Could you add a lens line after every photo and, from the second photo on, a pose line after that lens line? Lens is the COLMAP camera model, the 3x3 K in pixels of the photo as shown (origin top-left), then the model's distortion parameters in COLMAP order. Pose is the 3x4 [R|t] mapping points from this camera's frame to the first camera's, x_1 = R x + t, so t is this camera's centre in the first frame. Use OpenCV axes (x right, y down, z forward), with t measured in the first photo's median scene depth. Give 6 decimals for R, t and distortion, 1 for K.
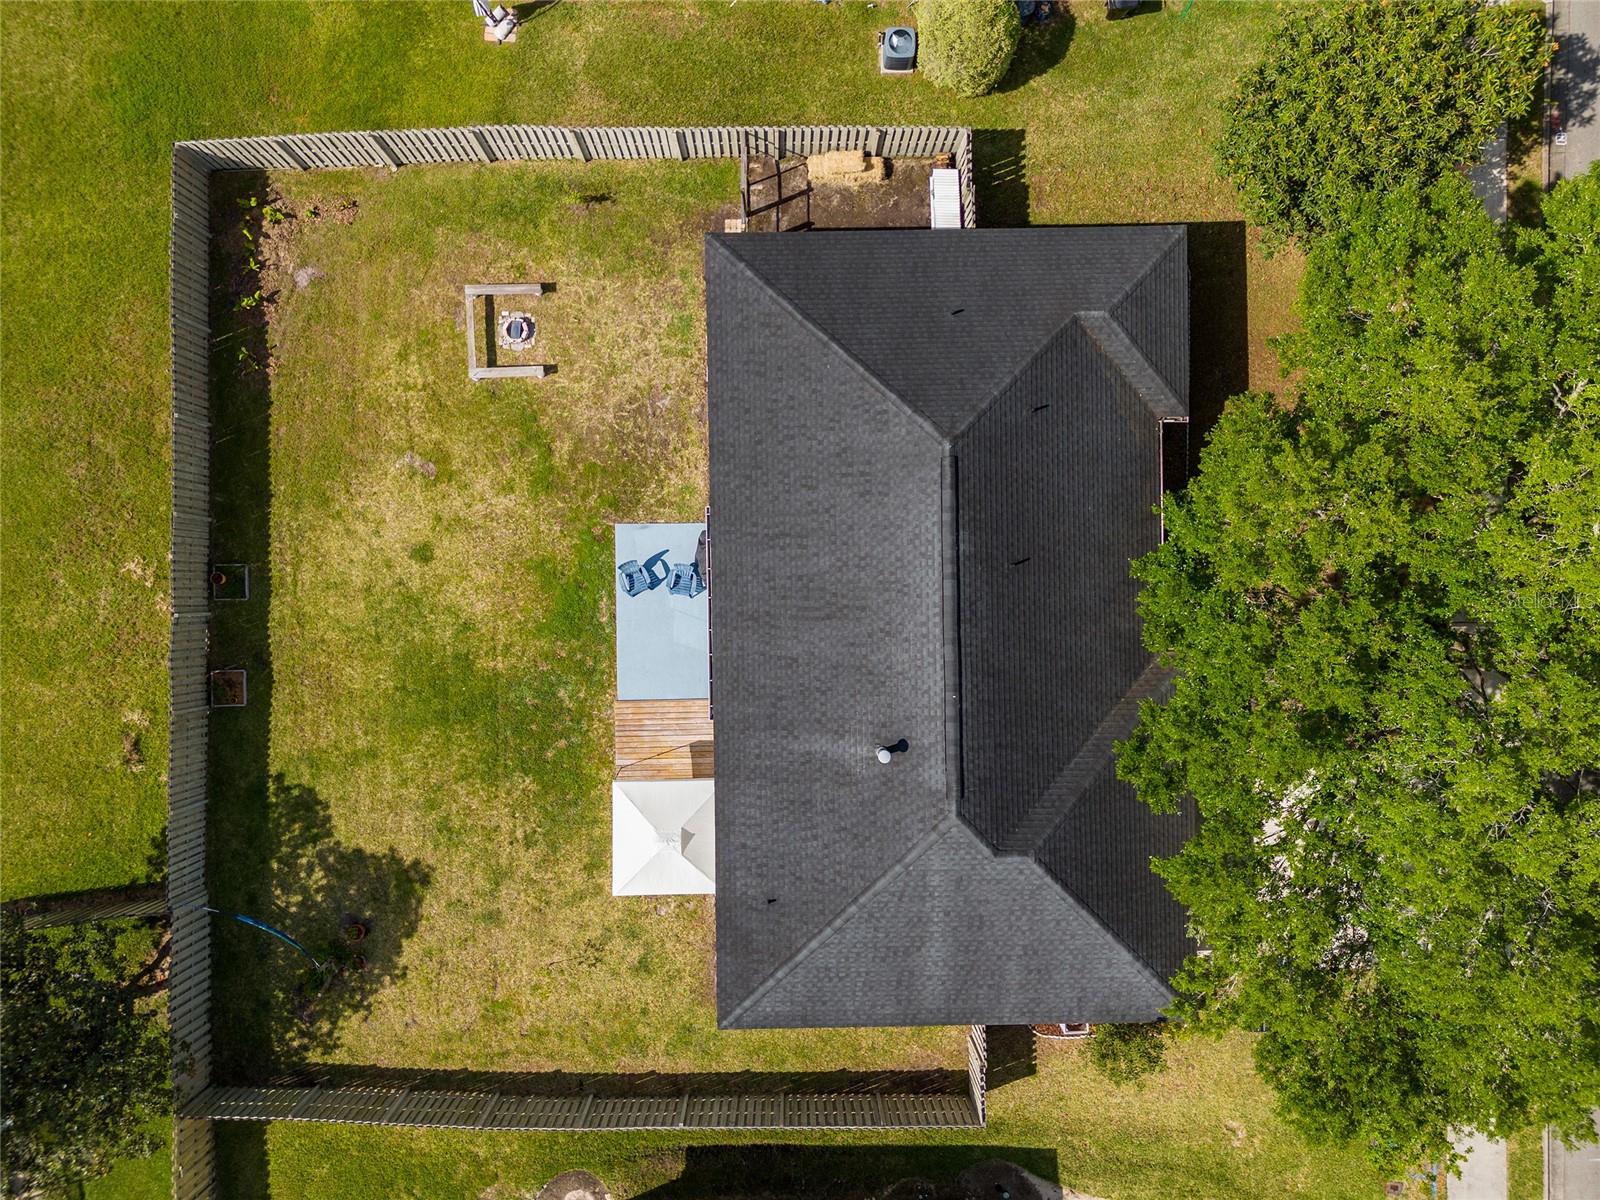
lens RADIAL K [[1168.0, 0, 800.0], [0, 1168.0, 600.0], [0, 0, 1]] dist [0.067769, -0.071560]
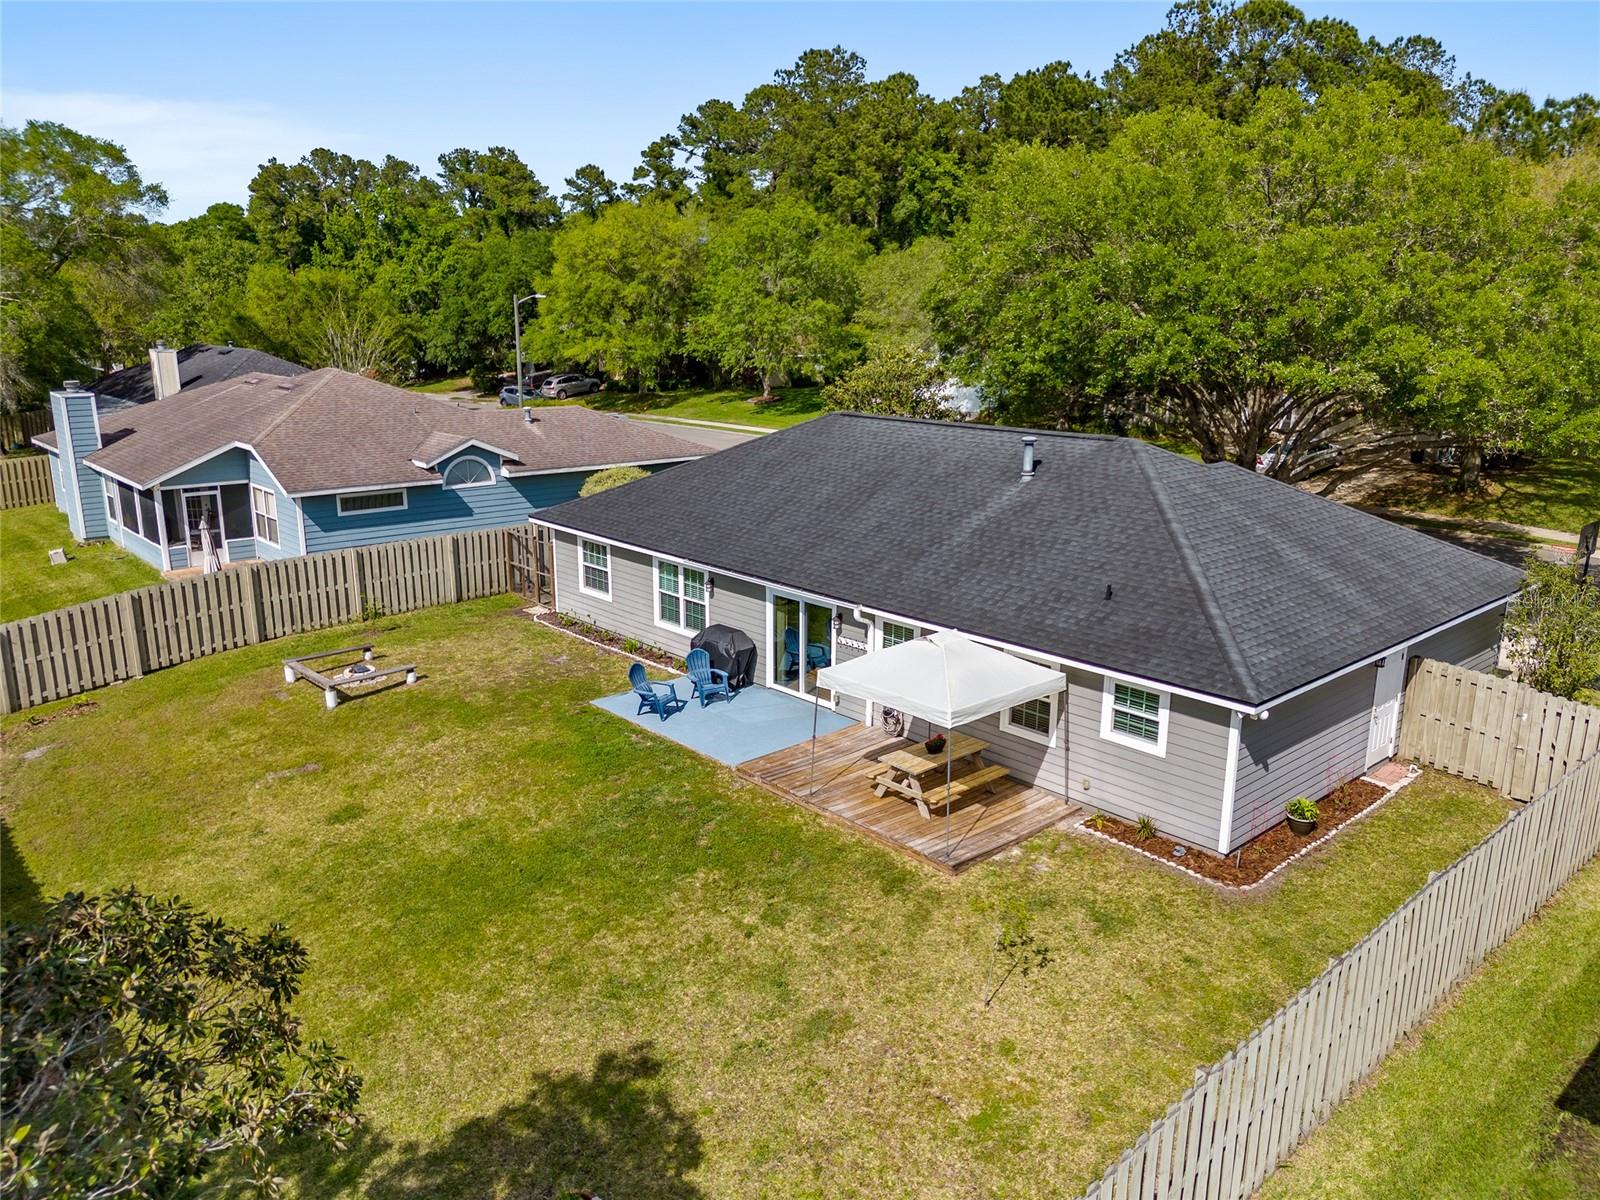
lens RADIAL K [[1168.0, 0, 800.0], [0, 1168.0, 600.0], [0, 0, 1]] dist [0.067769, -0.071560]
pose [[0.746977, -0.171704, 0.642295, -0.526330], [0.664846, 0.189679, -0.722497, 0.556035], [0.002226, 0.966716, 0.255843, 0.730132]]
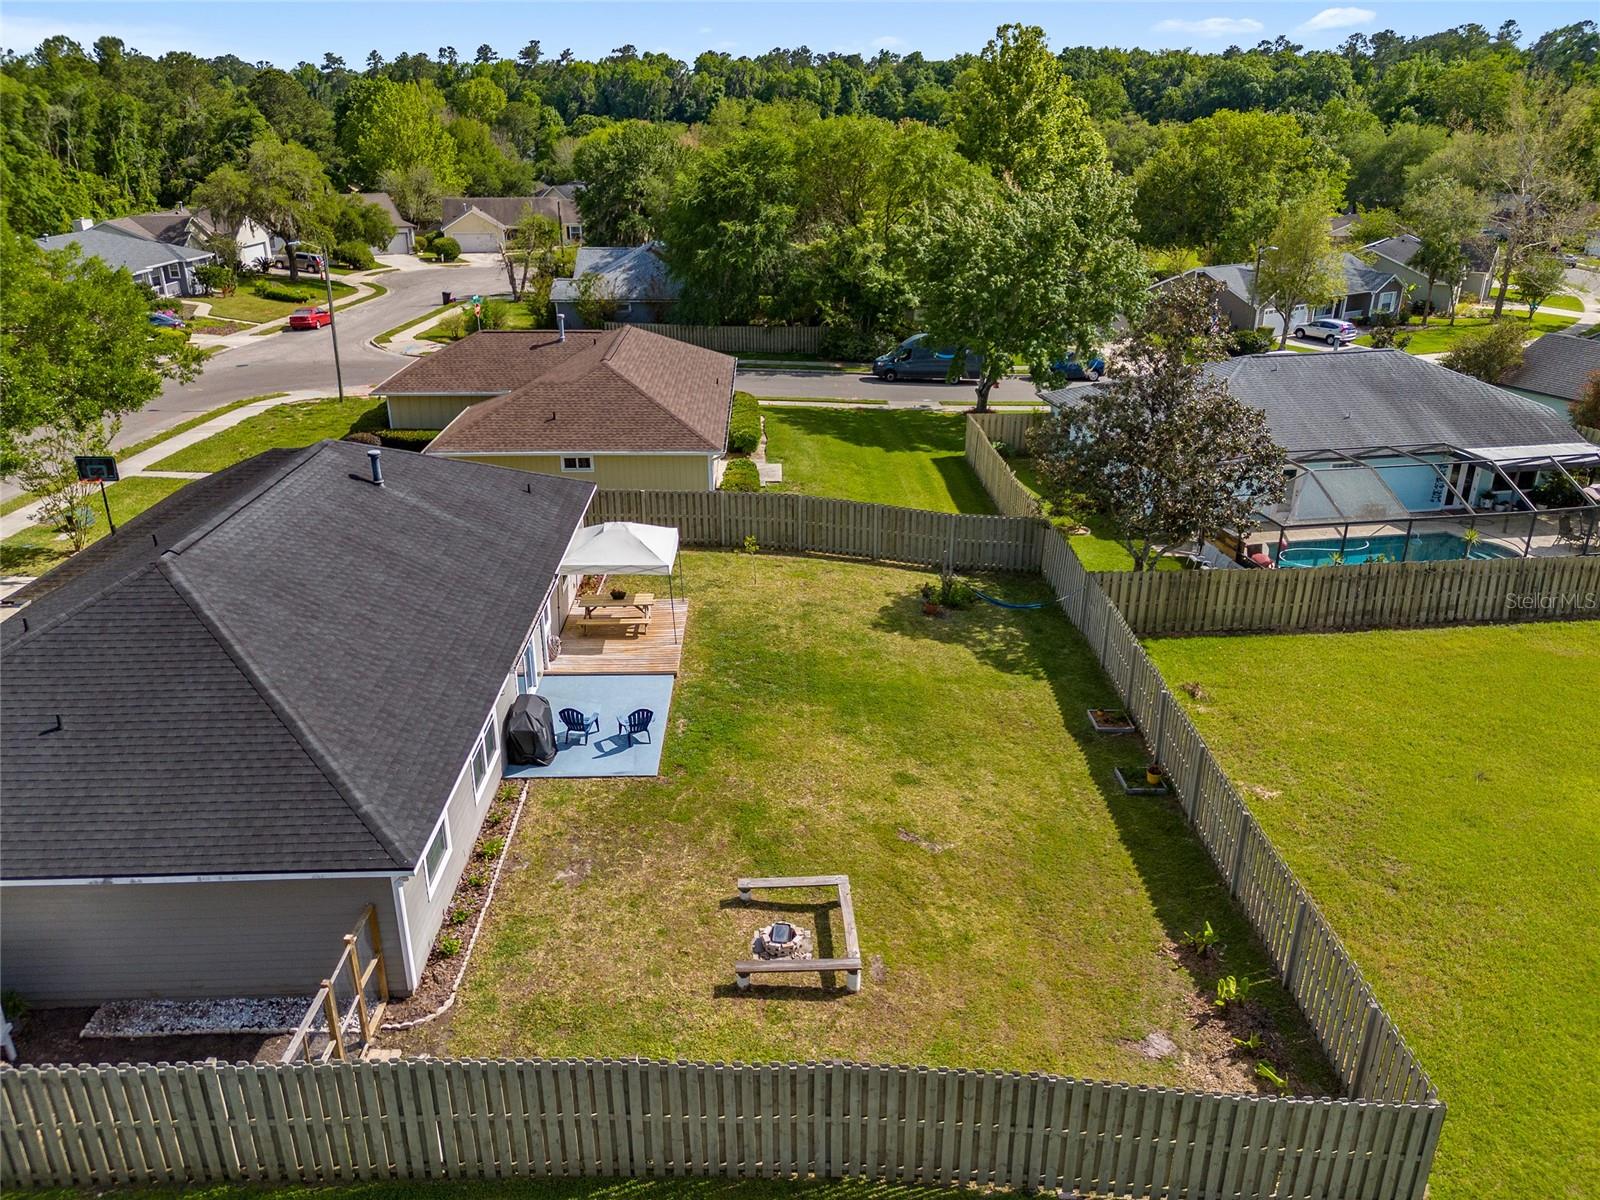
lens RADIAL K [[1168.0, 0, 800.0], [0, 1168.0, 600.0], [0, 0, 1]] dist [0.067769, -0.071560]
pose [[-0.999944, -0.006381, -0.008418, -0.242670], [-0.005425, -0.373588, 0.927579, -0.730399], [-0.009064, 0.927573, 0.373532, 0.593268]]
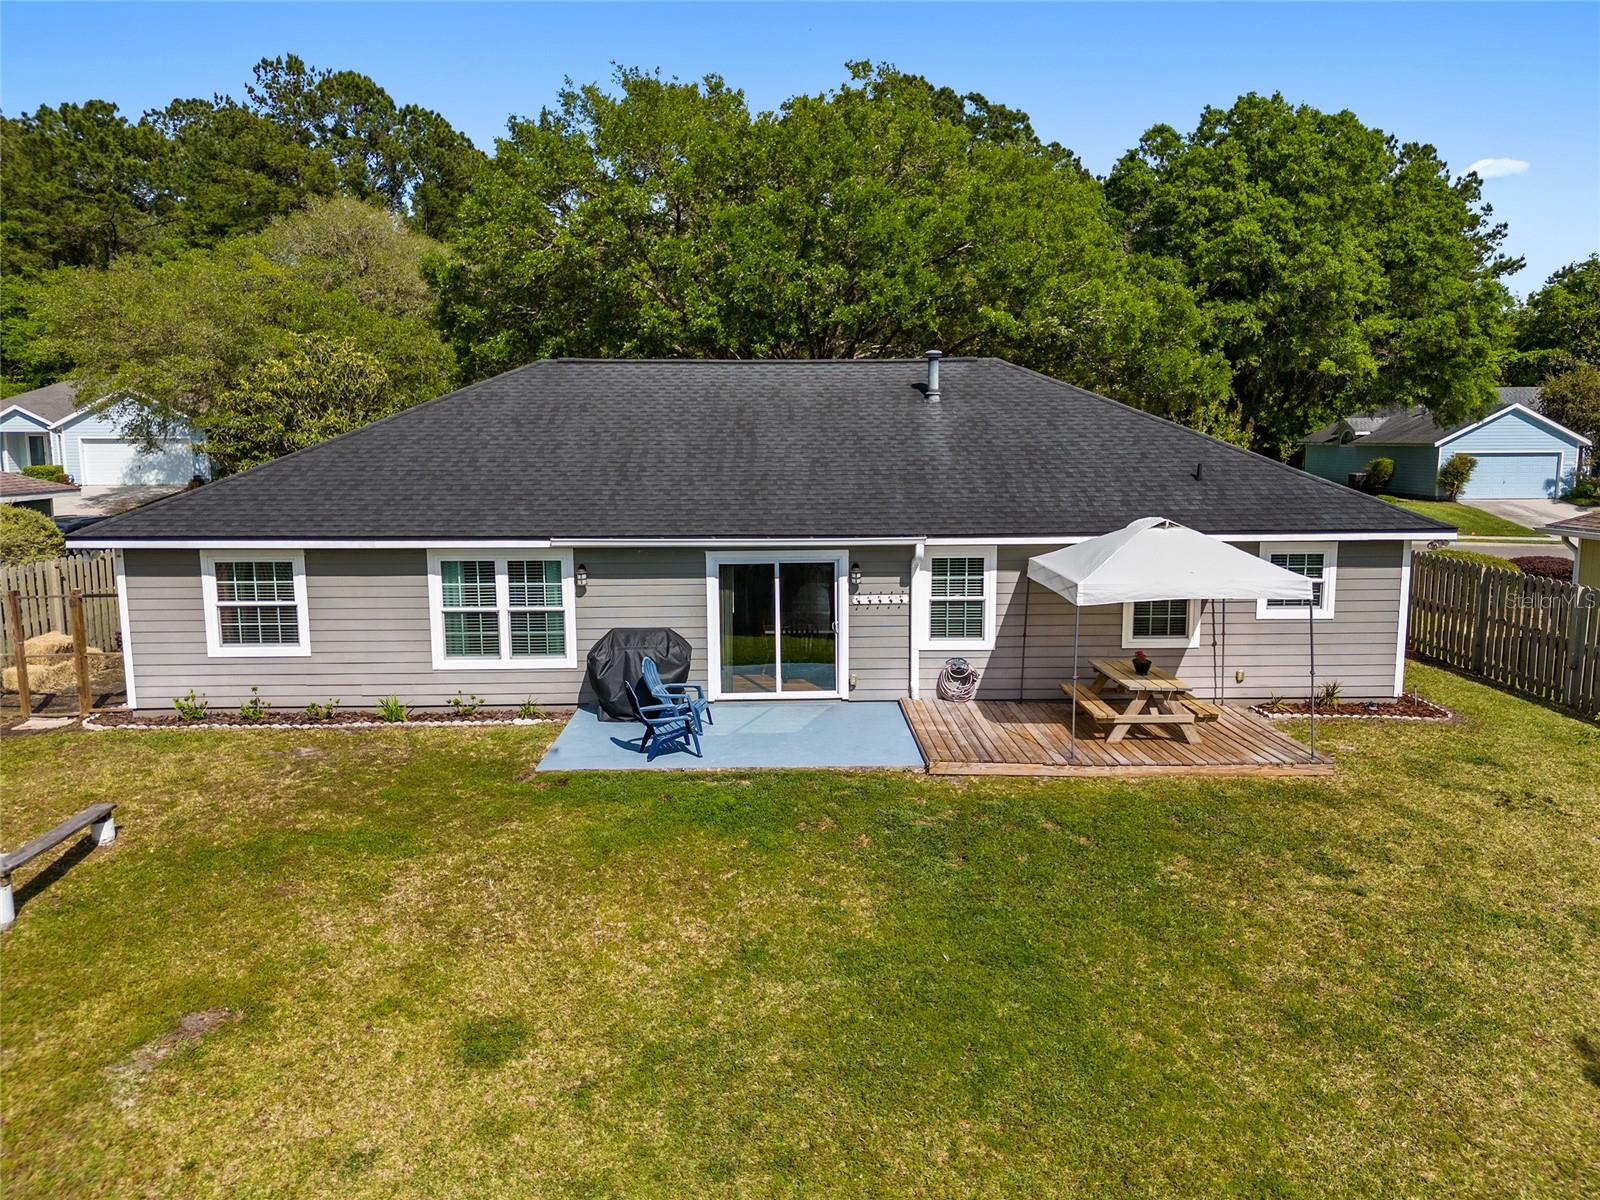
lens RADIAL K [[1168.0, 0, 800.0], [0, 1168.0, 600.0], [0, 0, 1]] dist [0.067769, -0.071560]
pose [[-0.002886, -0.157089, 0.987580, -0.588236], [0.999996, -0.000995, 0.002764, 0.035116], [0.000549, 0.987584, 0.157091, 0.851178]]
